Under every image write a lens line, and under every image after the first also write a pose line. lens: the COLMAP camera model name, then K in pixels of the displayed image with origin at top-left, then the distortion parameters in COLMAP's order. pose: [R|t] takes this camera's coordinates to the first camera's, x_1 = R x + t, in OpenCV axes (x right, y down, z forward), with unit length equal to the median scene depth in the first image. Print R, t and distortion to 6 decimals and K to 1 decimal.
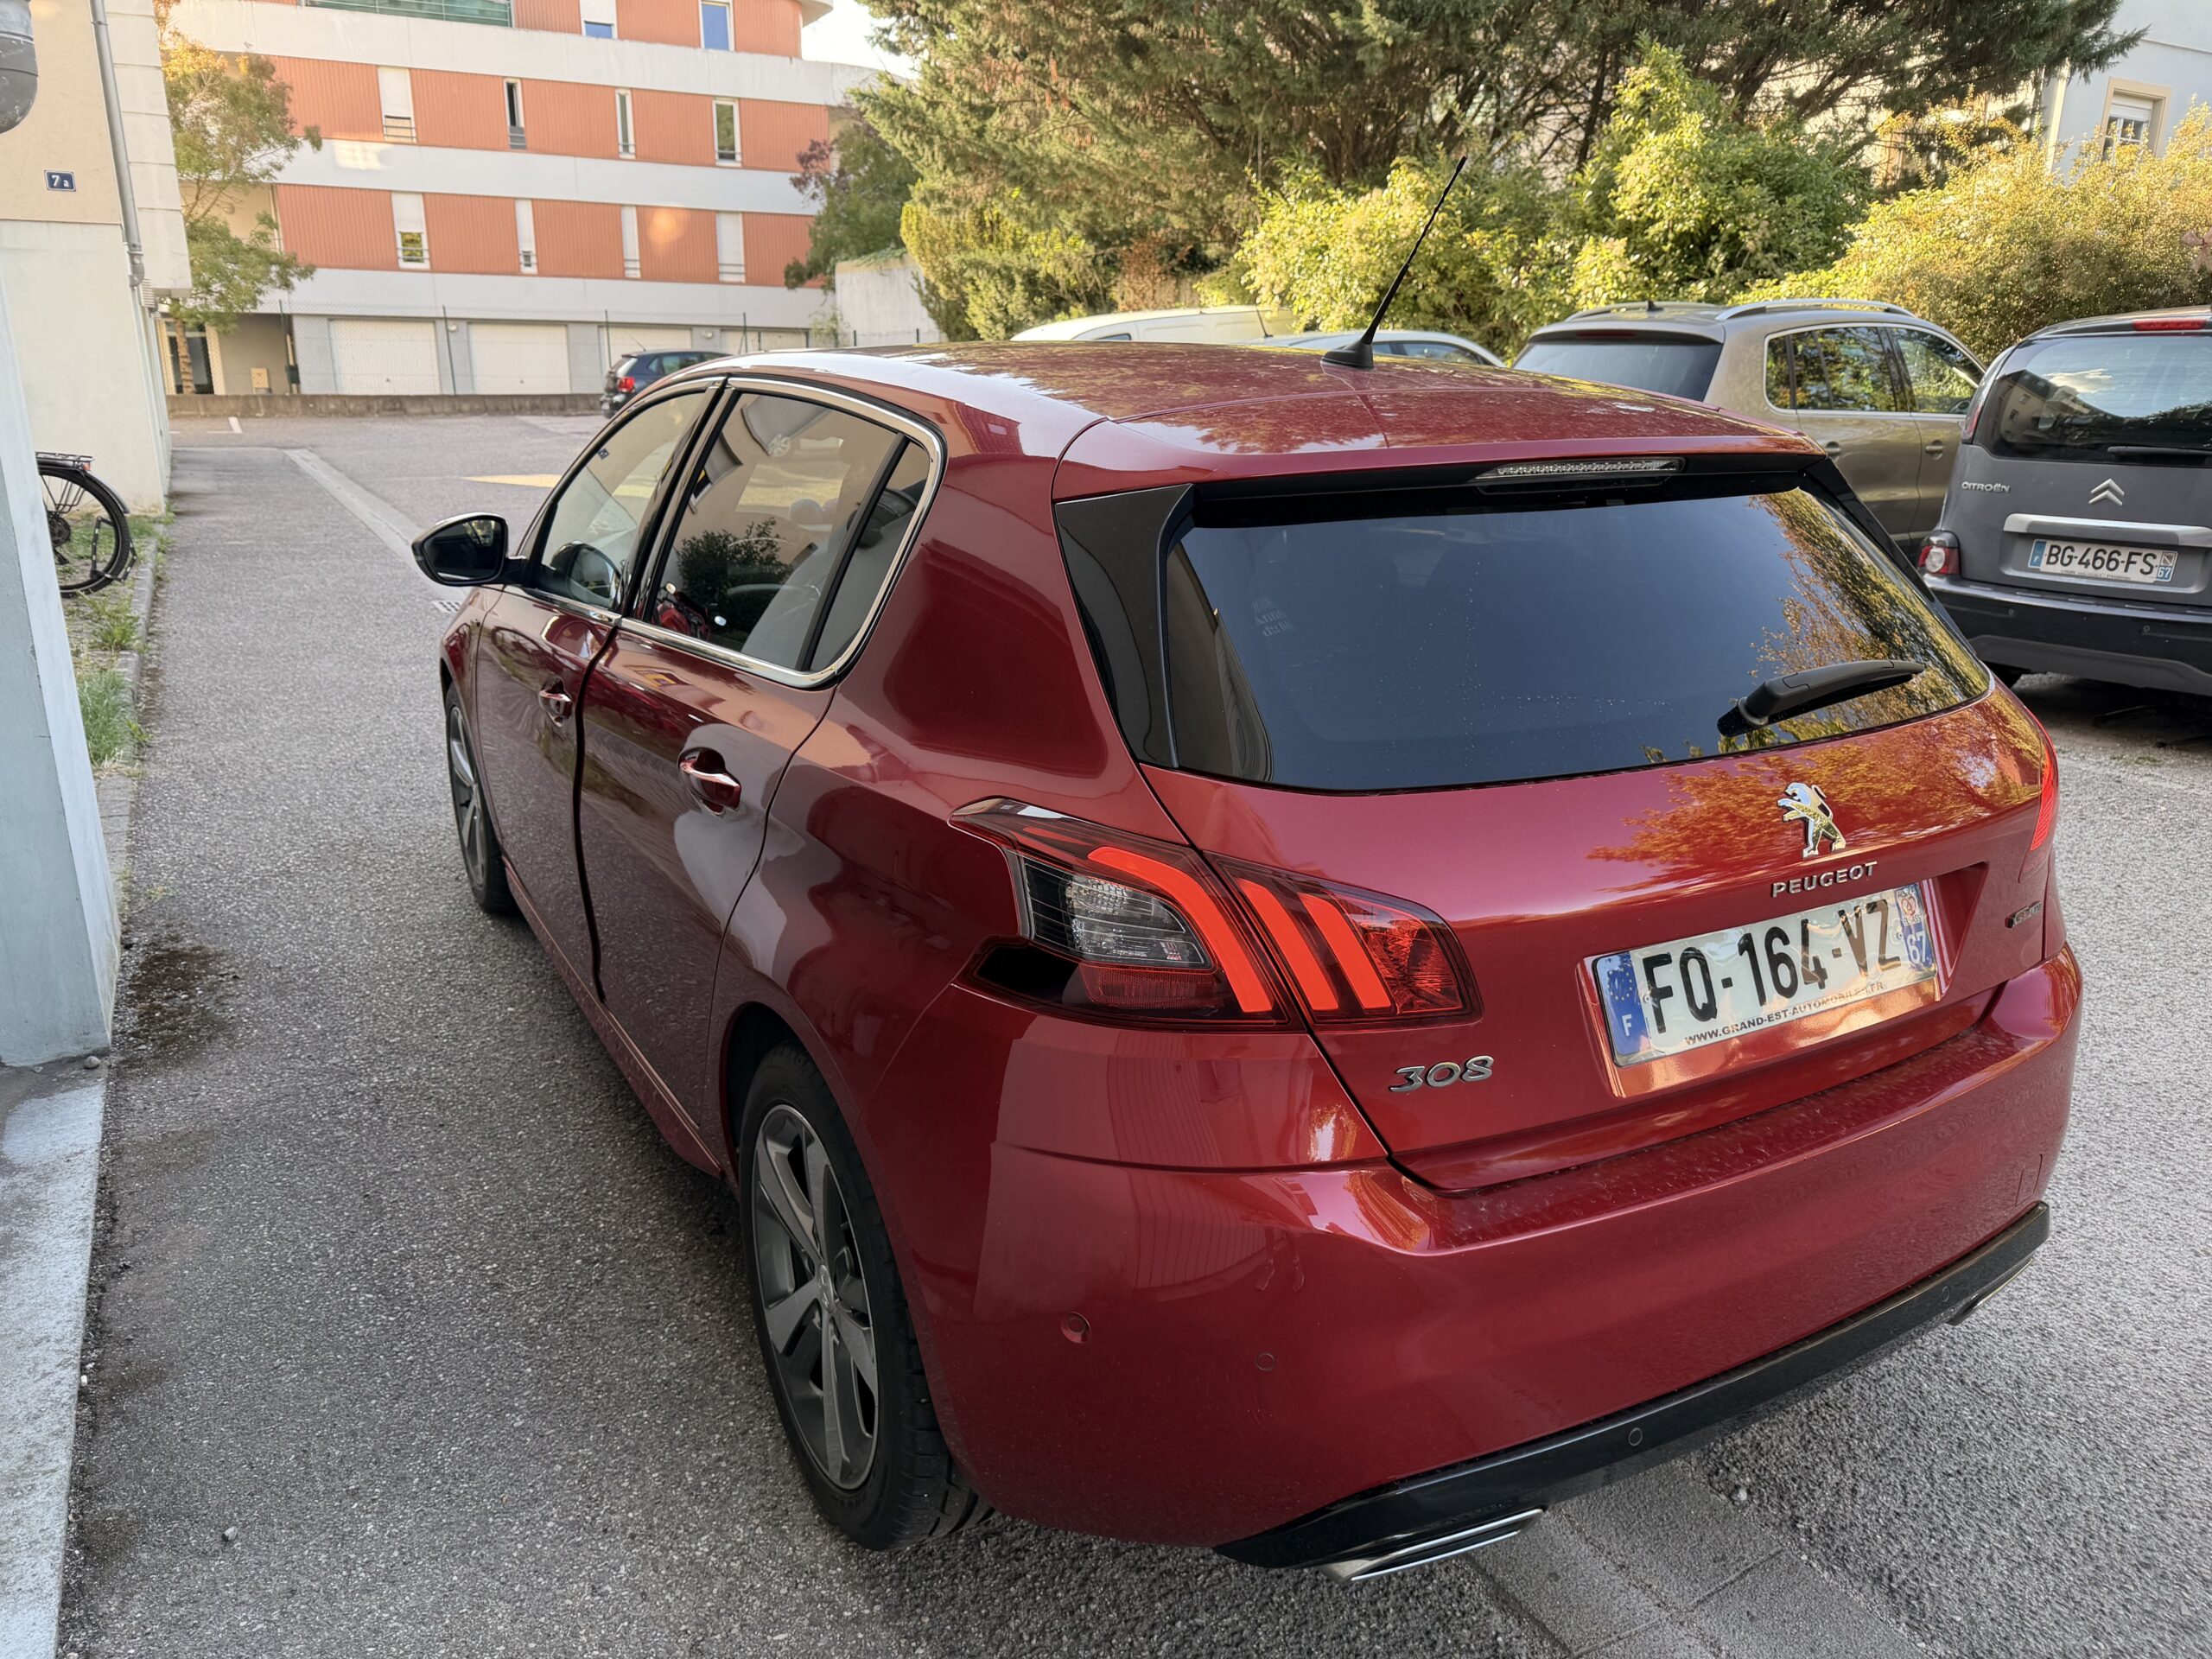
lens RADIAL K [[1580.9, 0, 1131.2], [0, 1580.9, 855.4], [0, 0, 1]] dist [-0.029824, -0.000306]
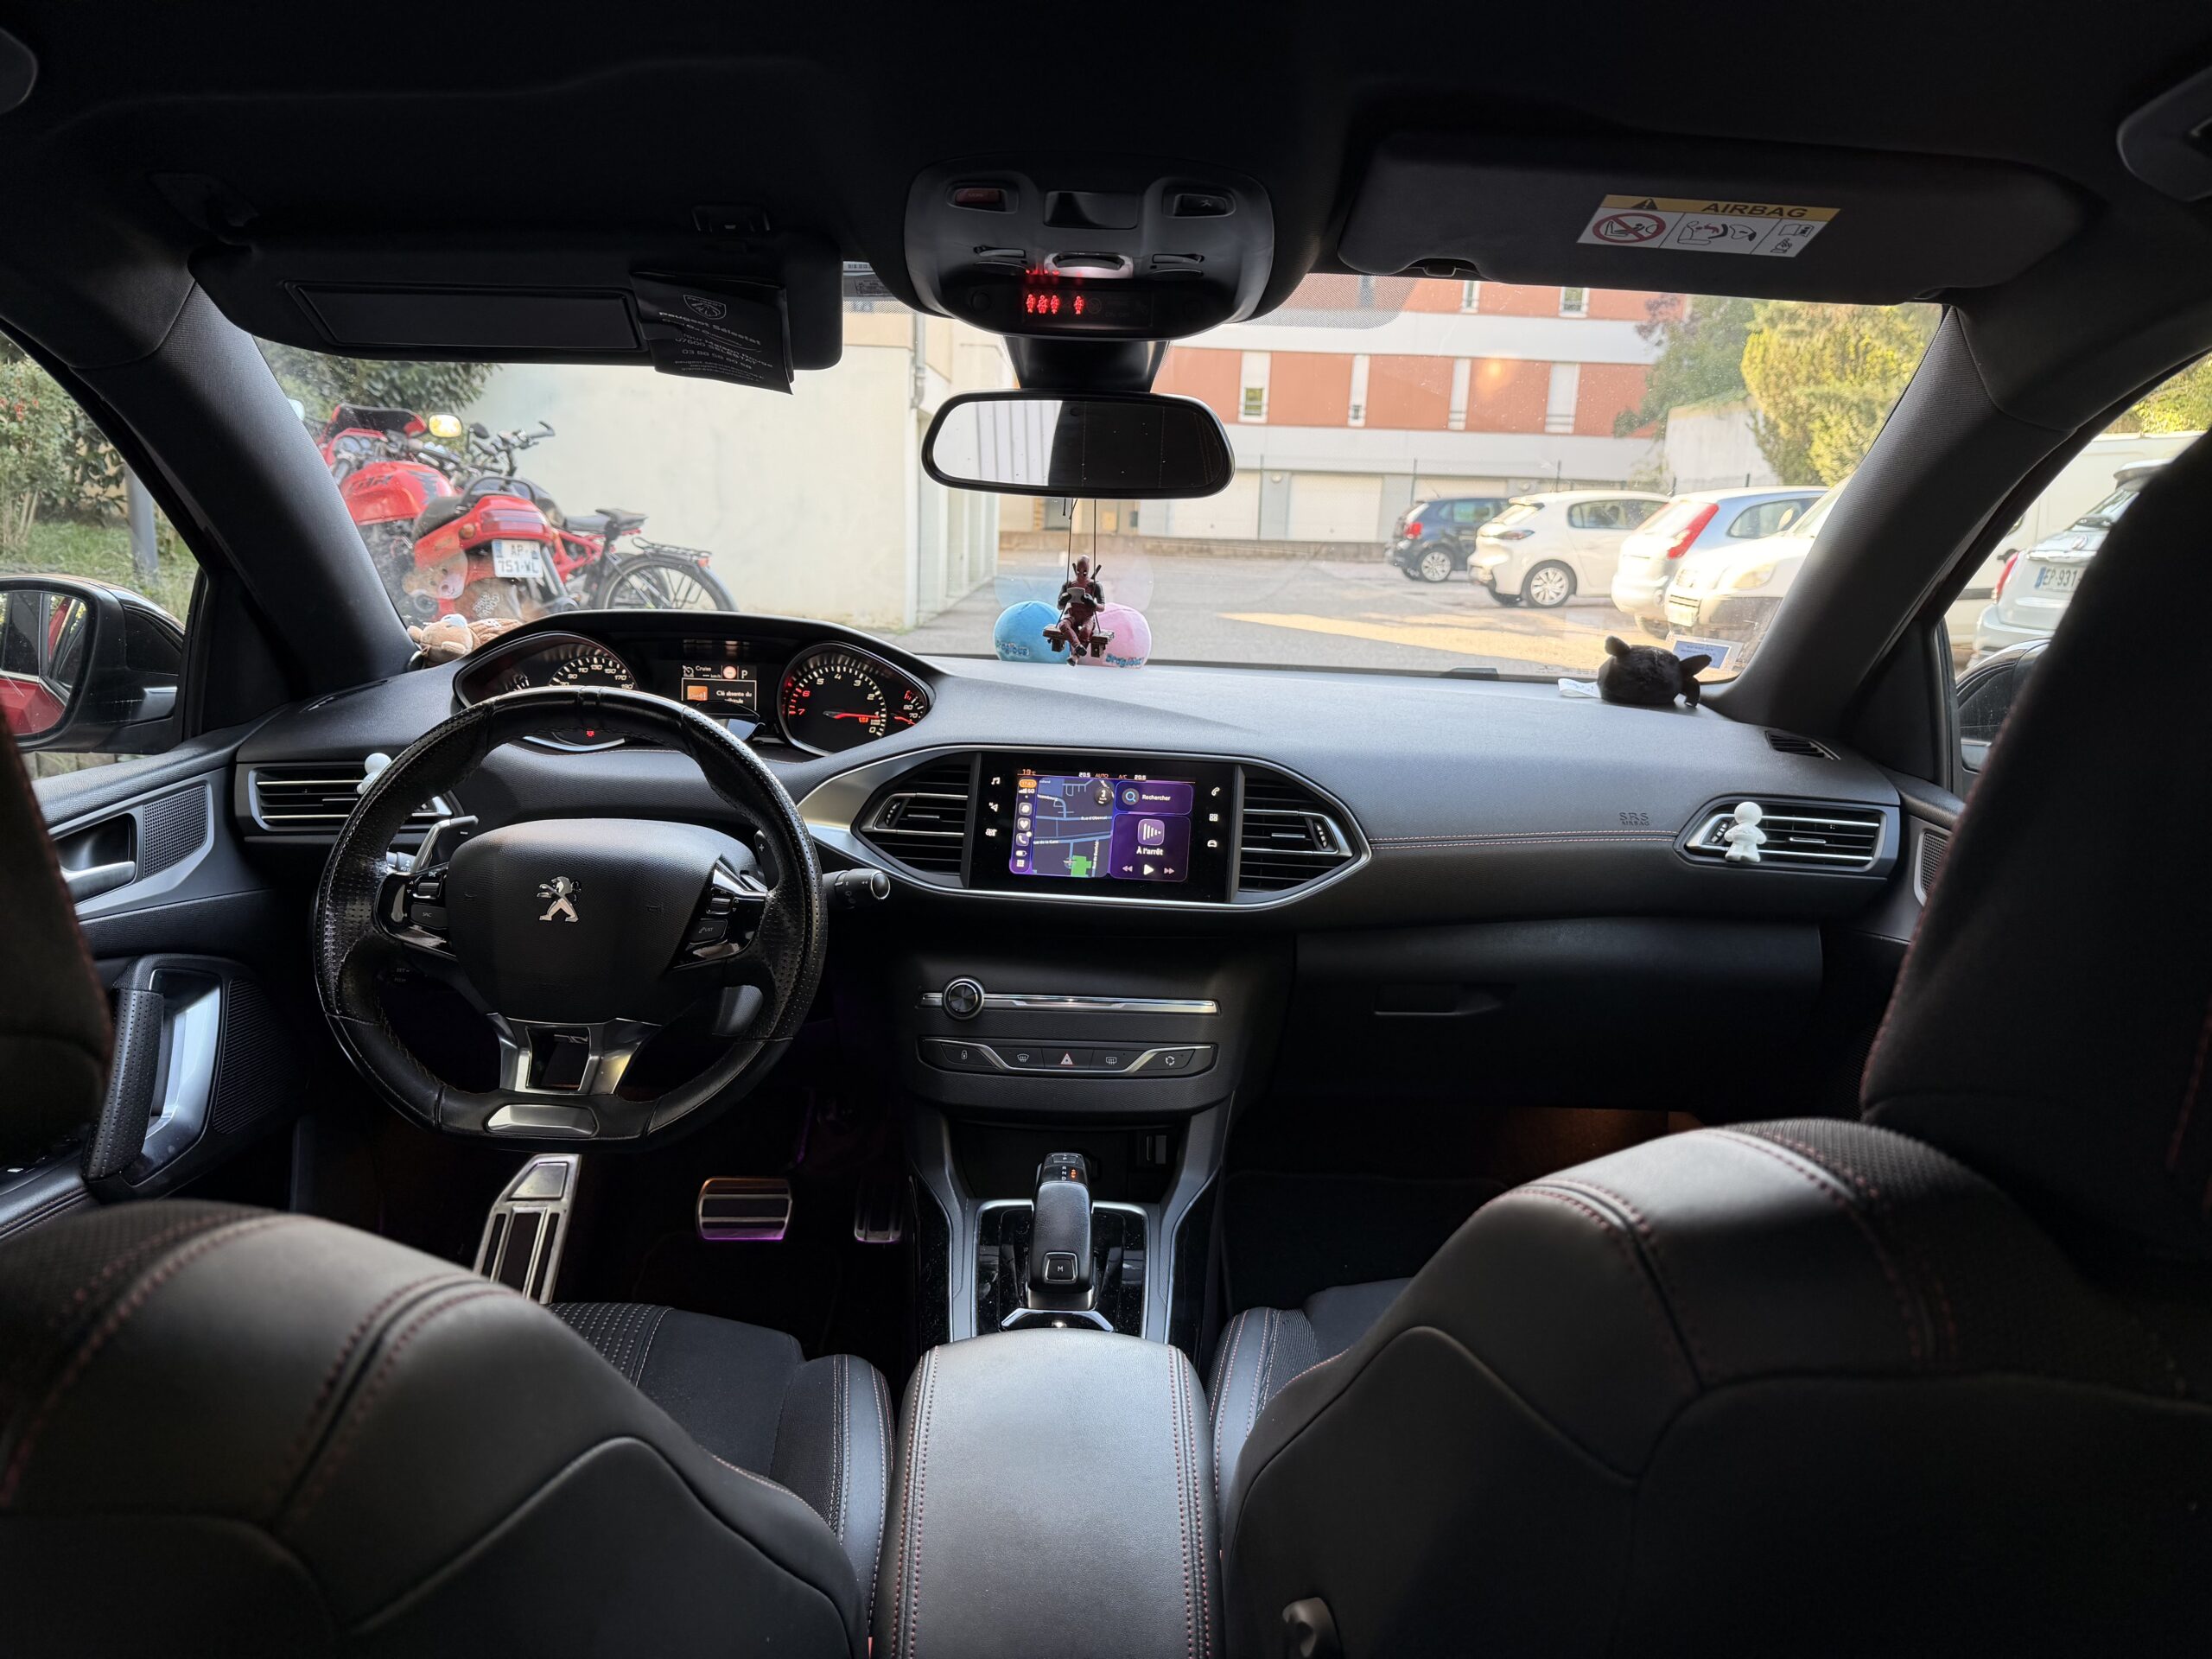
lens RADIAL K [[1580.9, 0, 1131.2], [0, 1580.9, 855.4], [0, 0, 1]] dist [-0.029824, -0.000306]
pose [[0.872847, 0.112295, -0.474897, 0.001097], [-0.159269, 0.985427, -0.059716, -0.020454], [0.461271, 0.127759, 0.878013, 0.101217]]
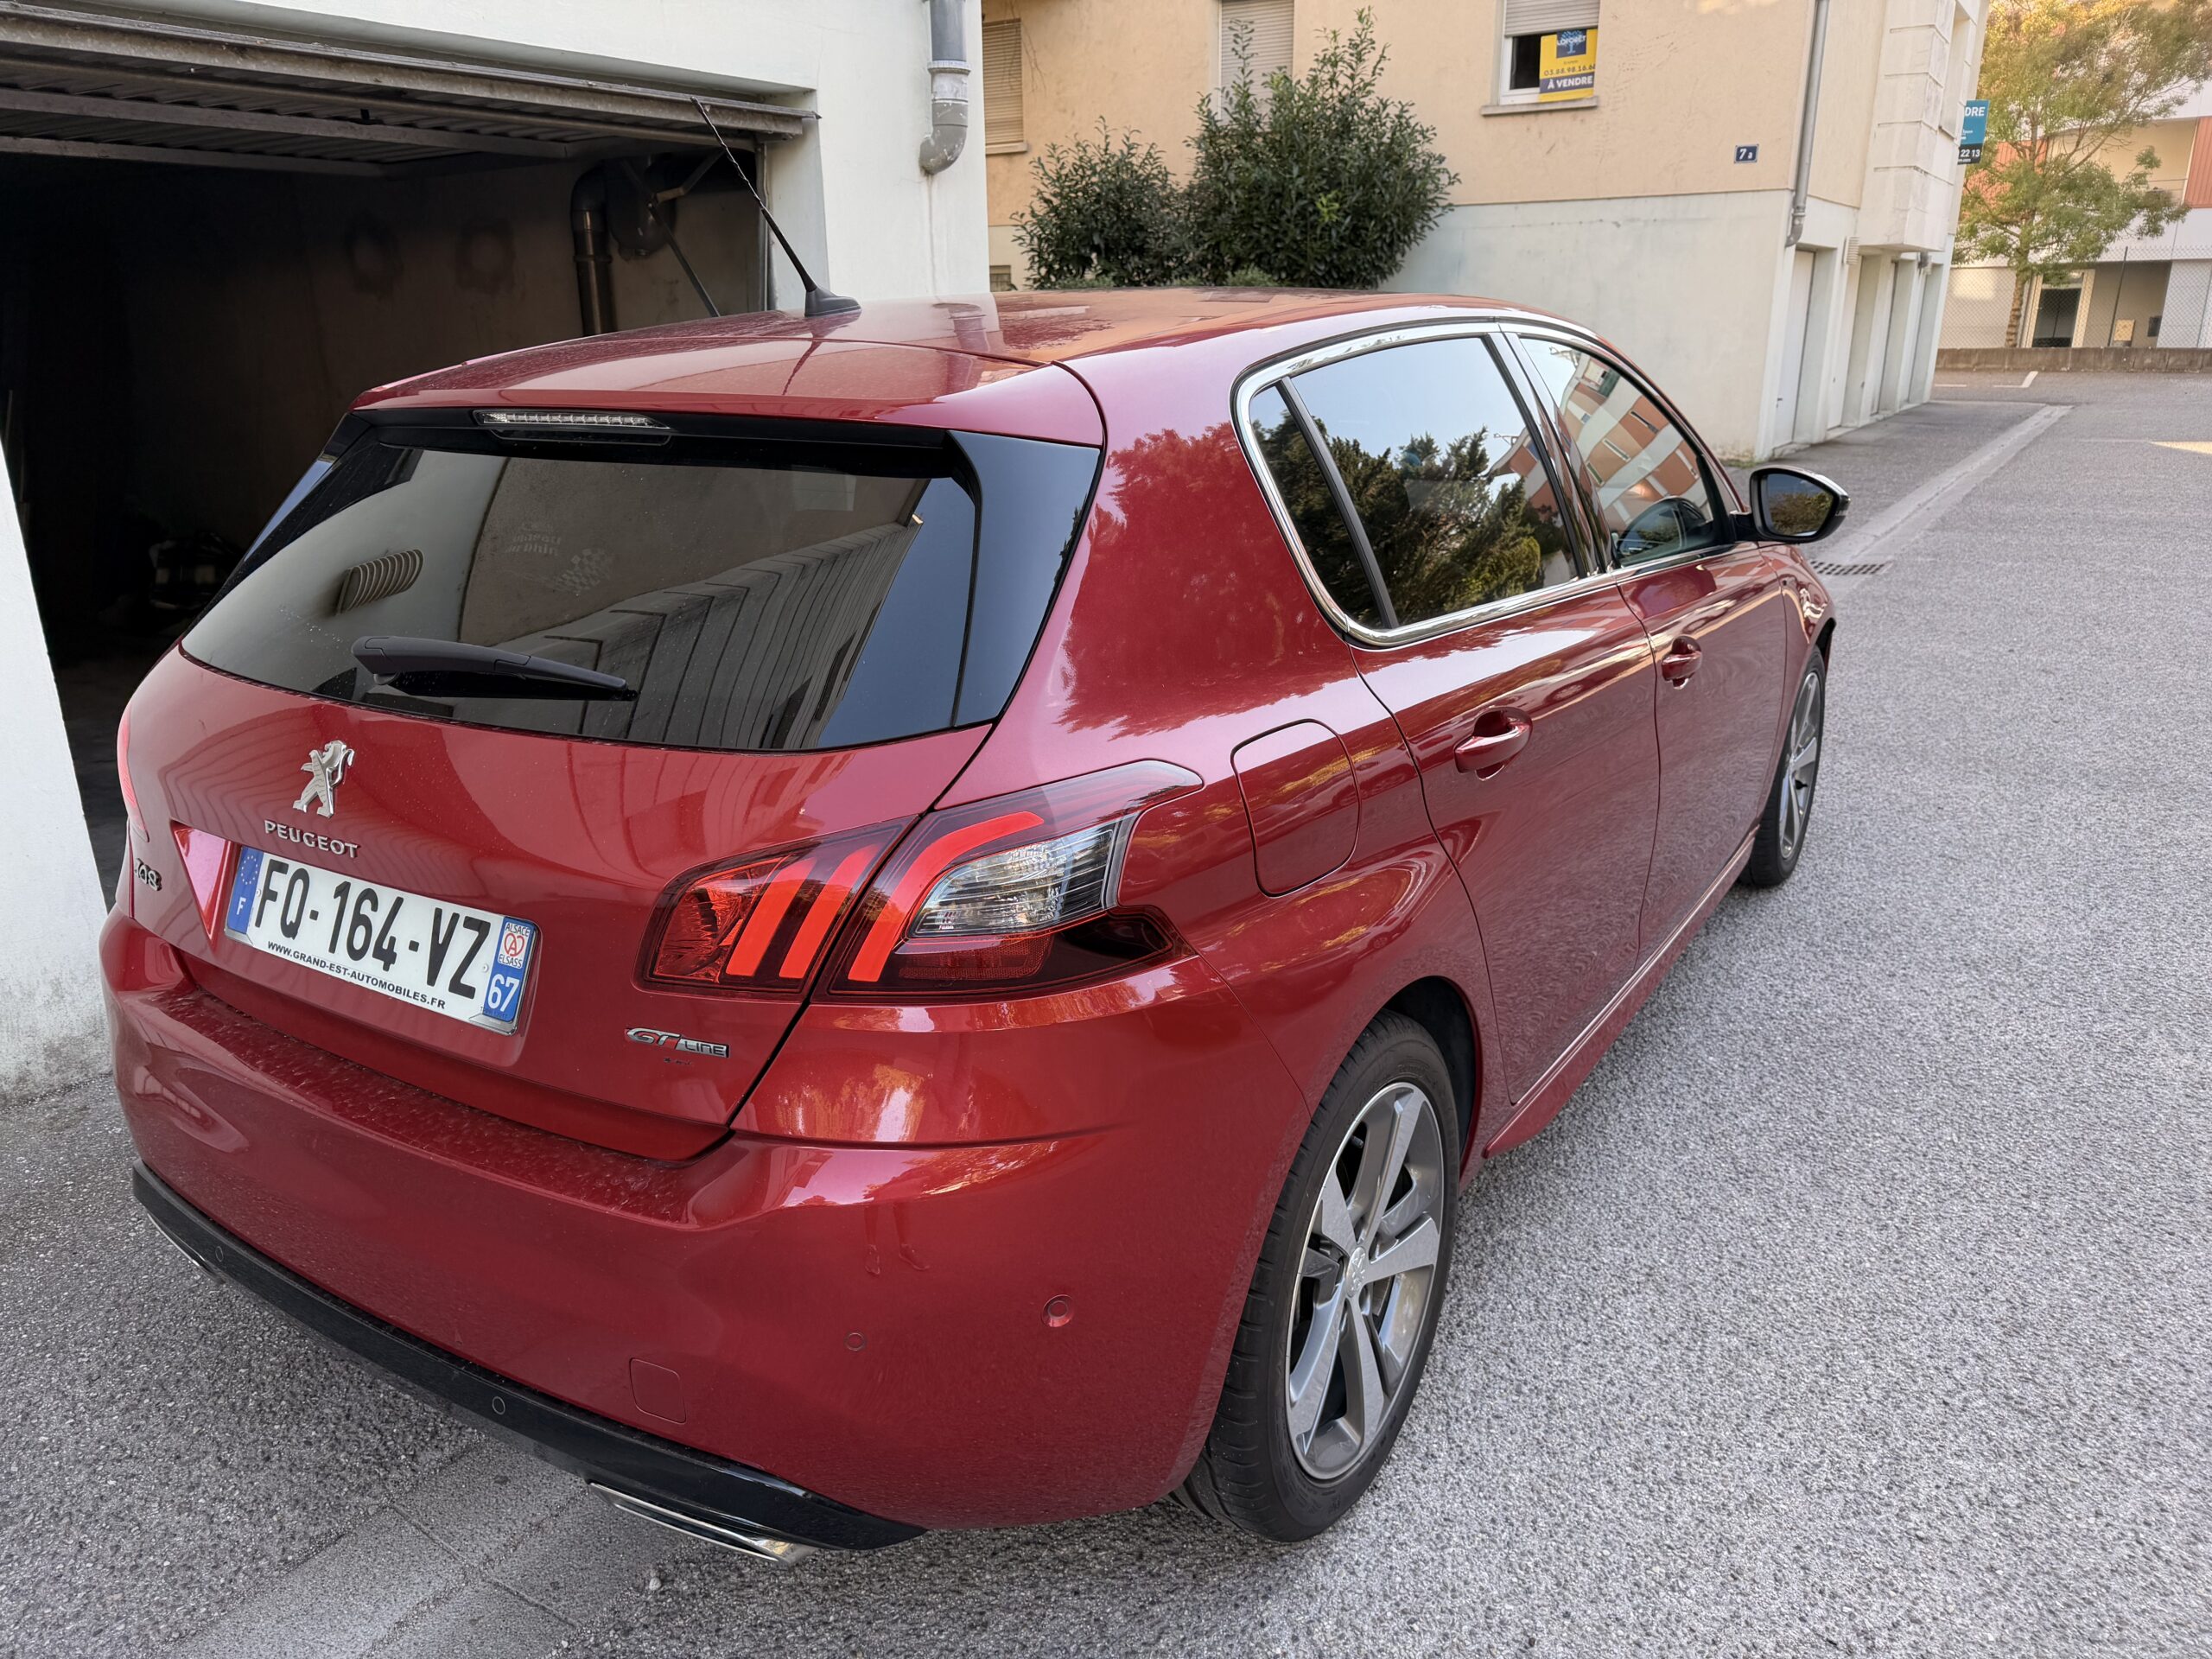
lens RADIAL K [[1562.5, 0, 1106.0], [0, 1562.5, 829.5], [0, 0, 1]] dist [0.096874, -0.107601]
pose [[0.435170, 0.250474, -0.864806, 0.101902], [-0.245388, 0.957156, 0.153743, -0.017967], [0.866263, 0.145308, 0.477989, 0.063495]]
